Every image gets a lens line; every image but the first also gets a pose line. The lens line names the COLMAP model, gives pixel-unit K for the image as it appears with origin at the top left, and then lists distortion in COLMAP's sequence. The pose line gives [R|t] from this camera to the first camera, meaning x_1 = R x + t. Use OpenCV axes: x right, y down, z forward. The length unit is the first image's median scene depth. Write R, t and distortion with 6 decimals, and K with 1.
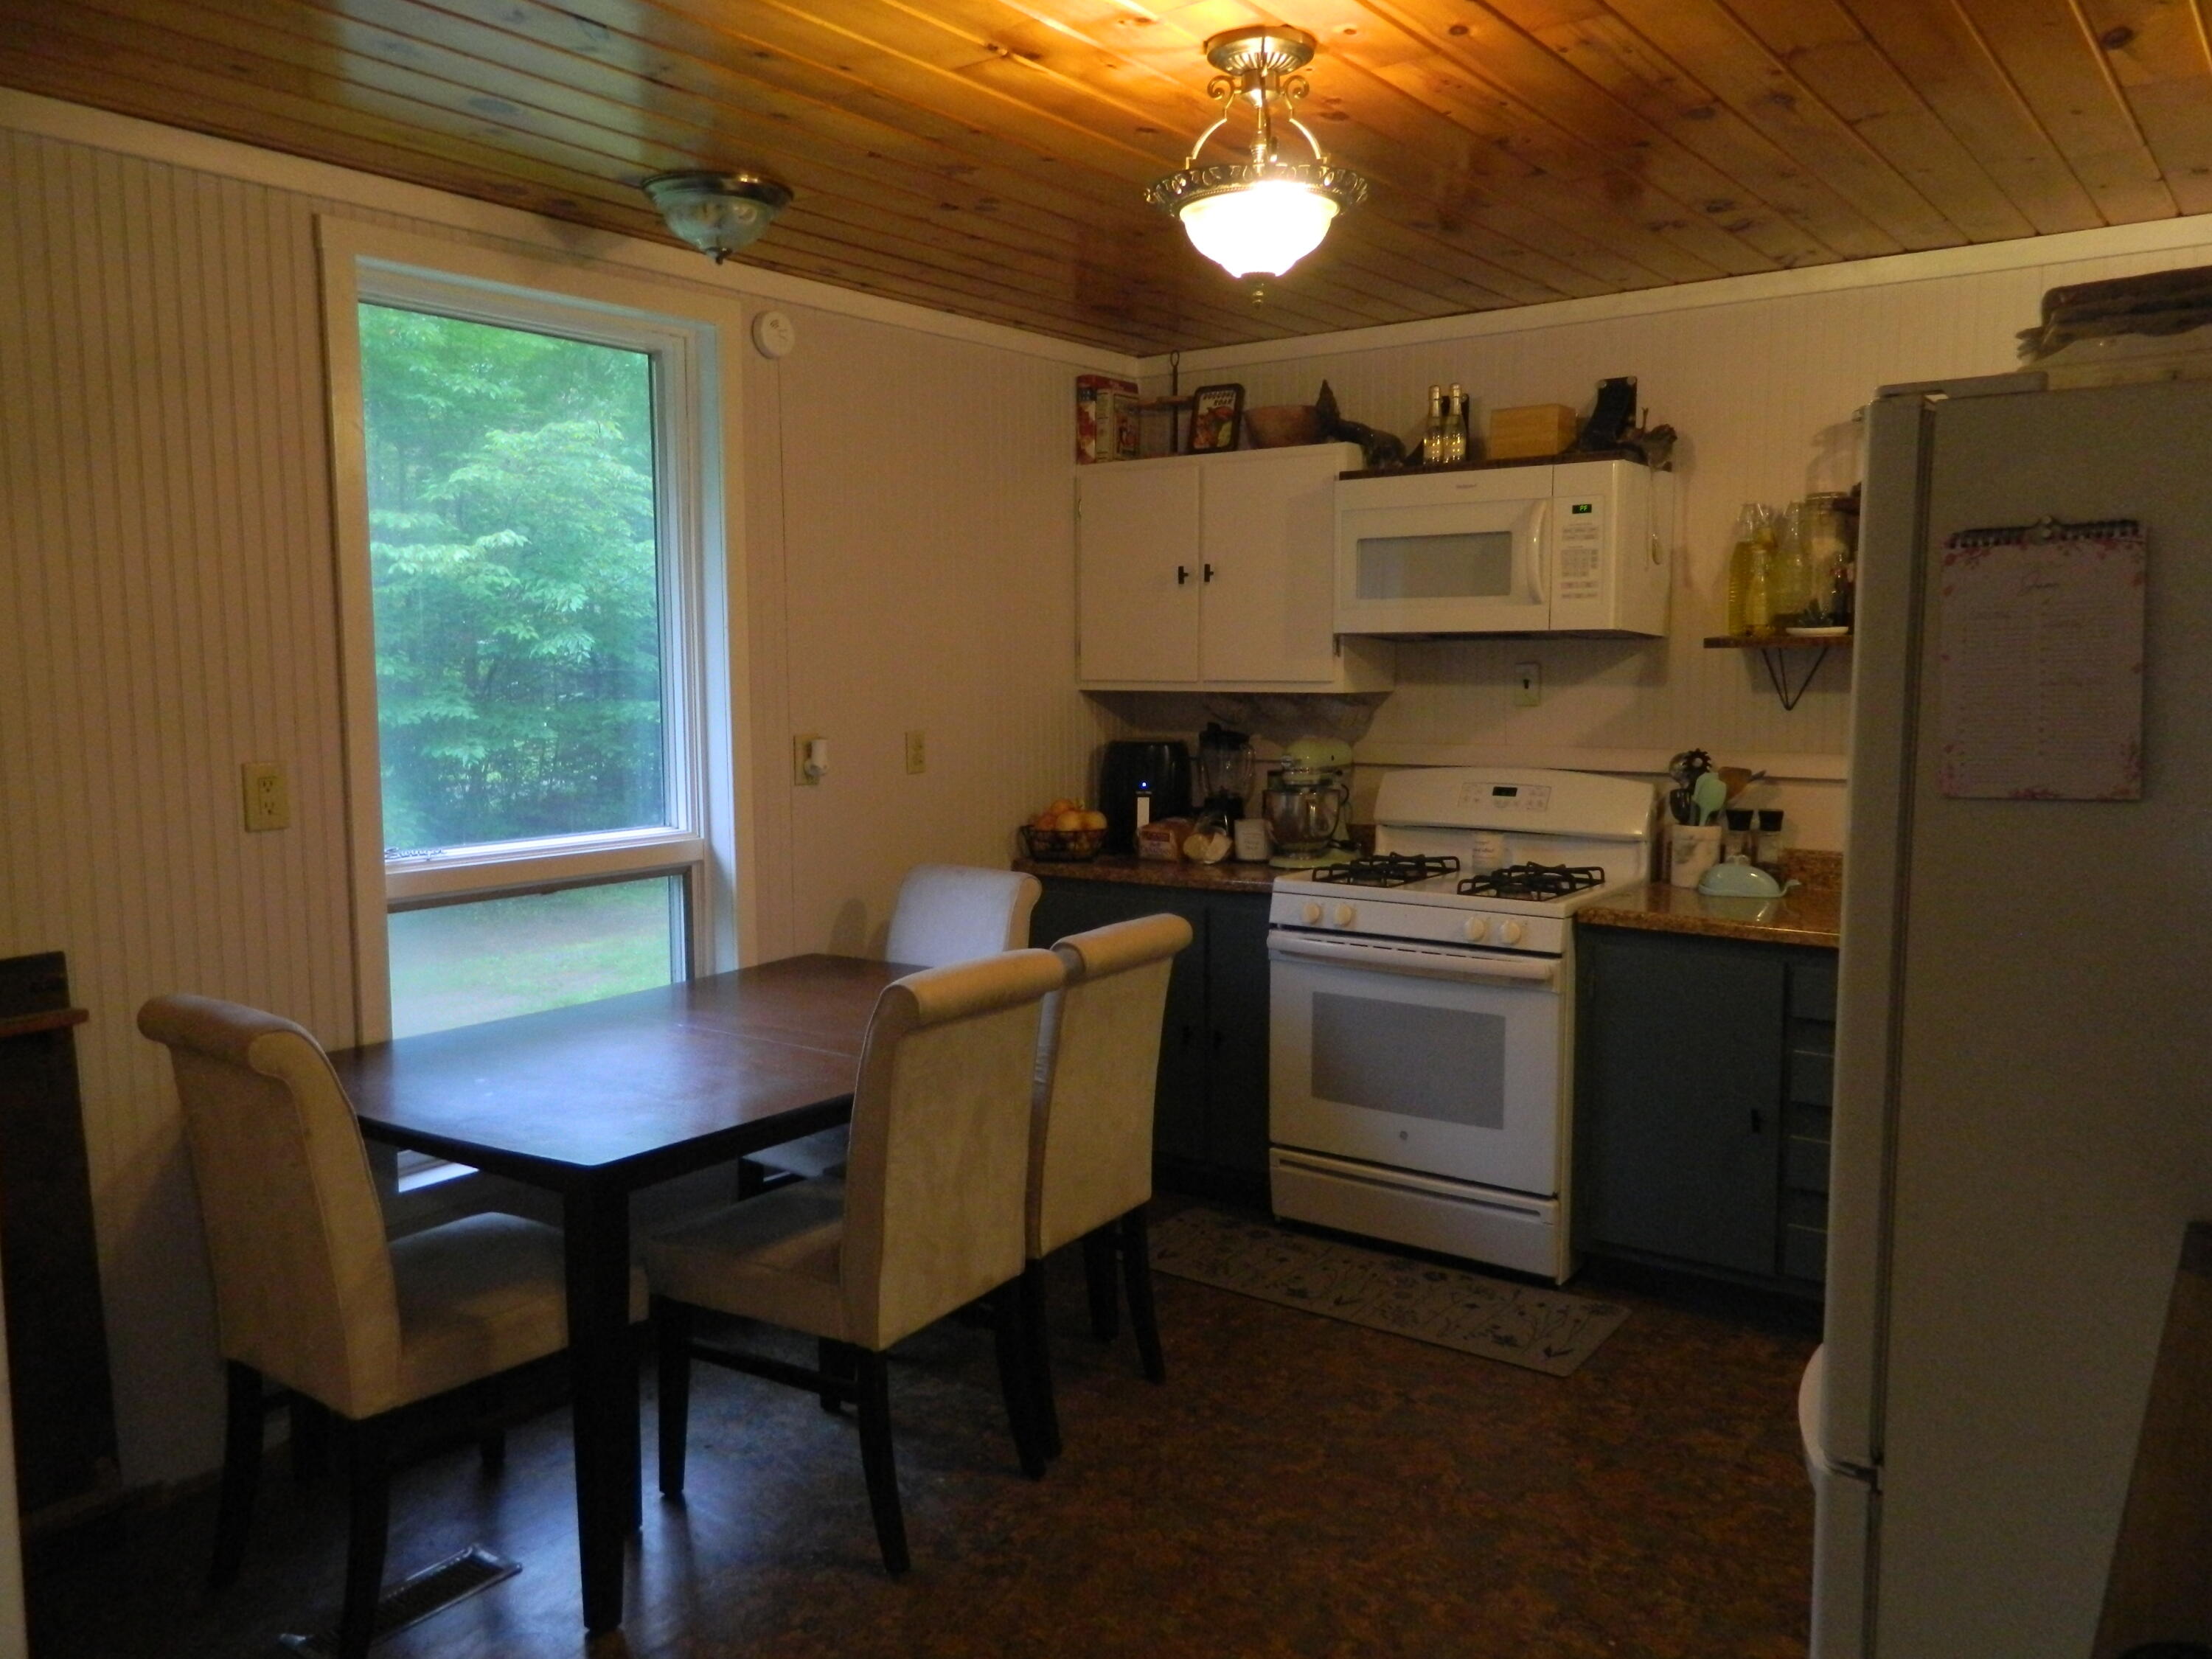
lens RADIAL K [[1692.9, 0, 1106.0], [0, 1692.9, 829.5], [0, 0, 1]] dist [0.011488, -0.000896]
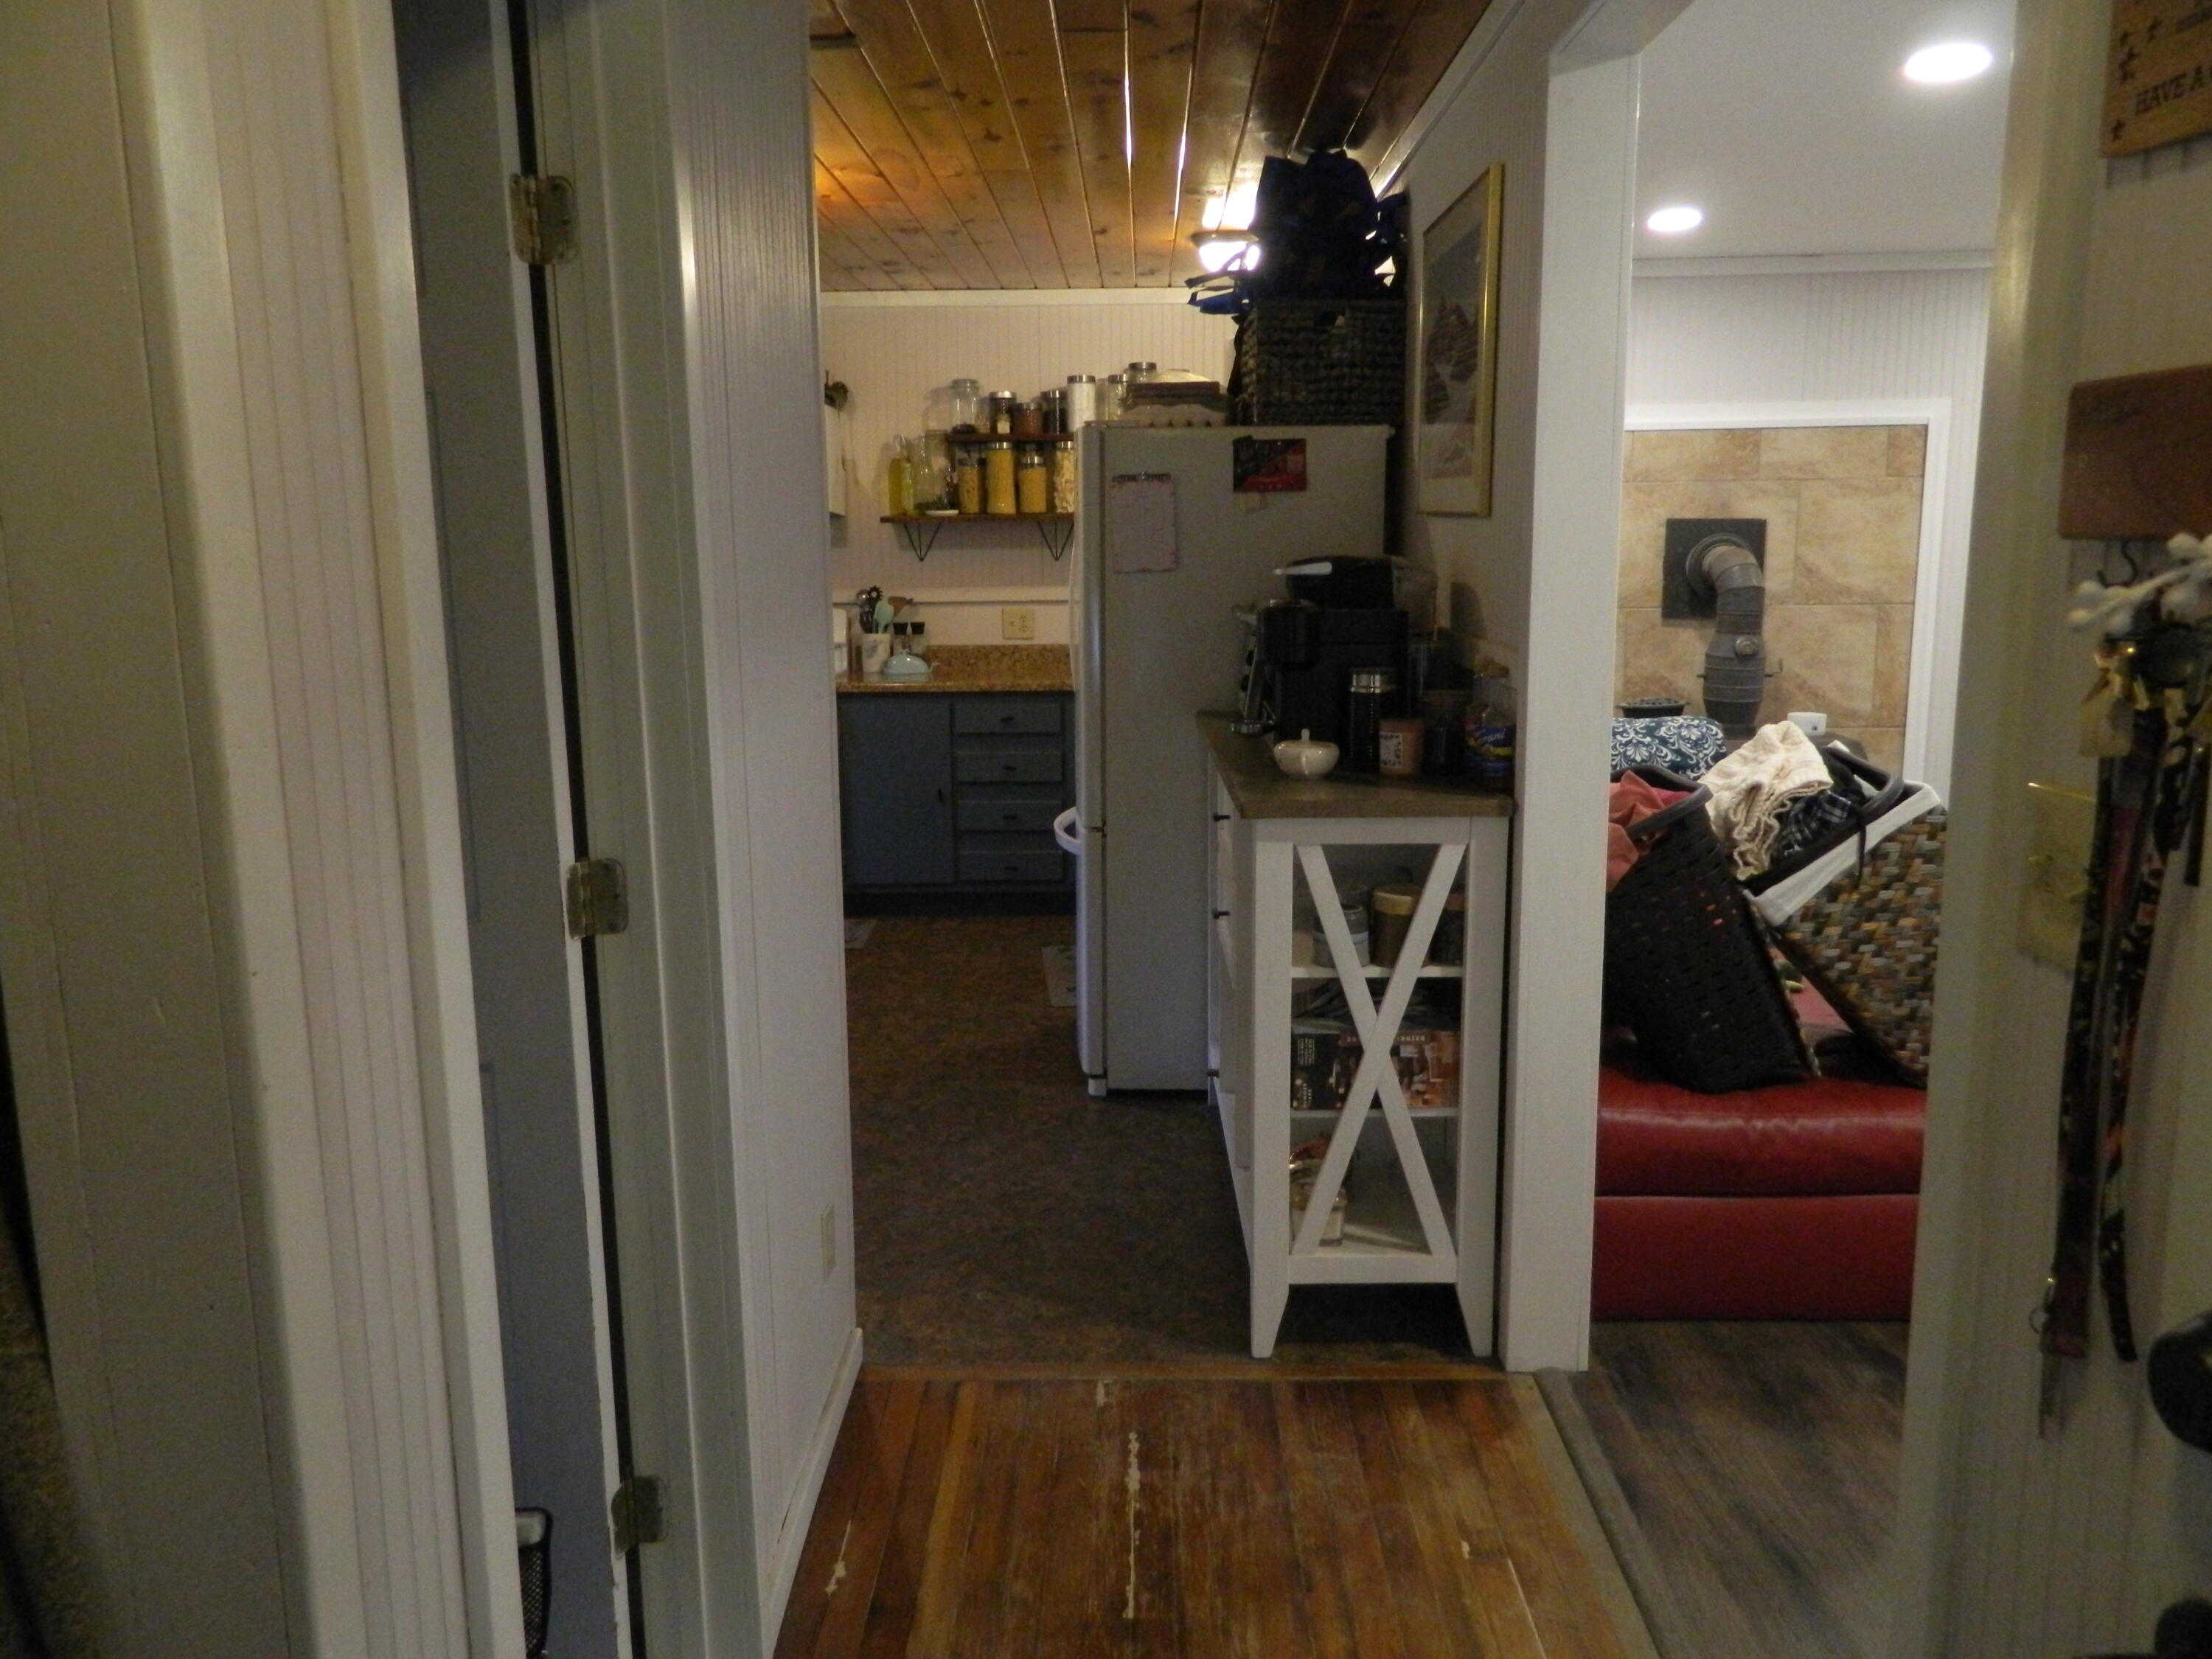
lens RADIAL K [[1692.9, 0, 1106.0], [0, 1692.9, 829.5], [0, 0, 1]] dist [0.011488, -0.000896]
pose [[0.817050, -0.105057, 0.566915, -0.430671], [0.066645, 0.993877, 0.088130, 0.058450], [-0.572702, -0.034225, 0.819049, -0.484388]]
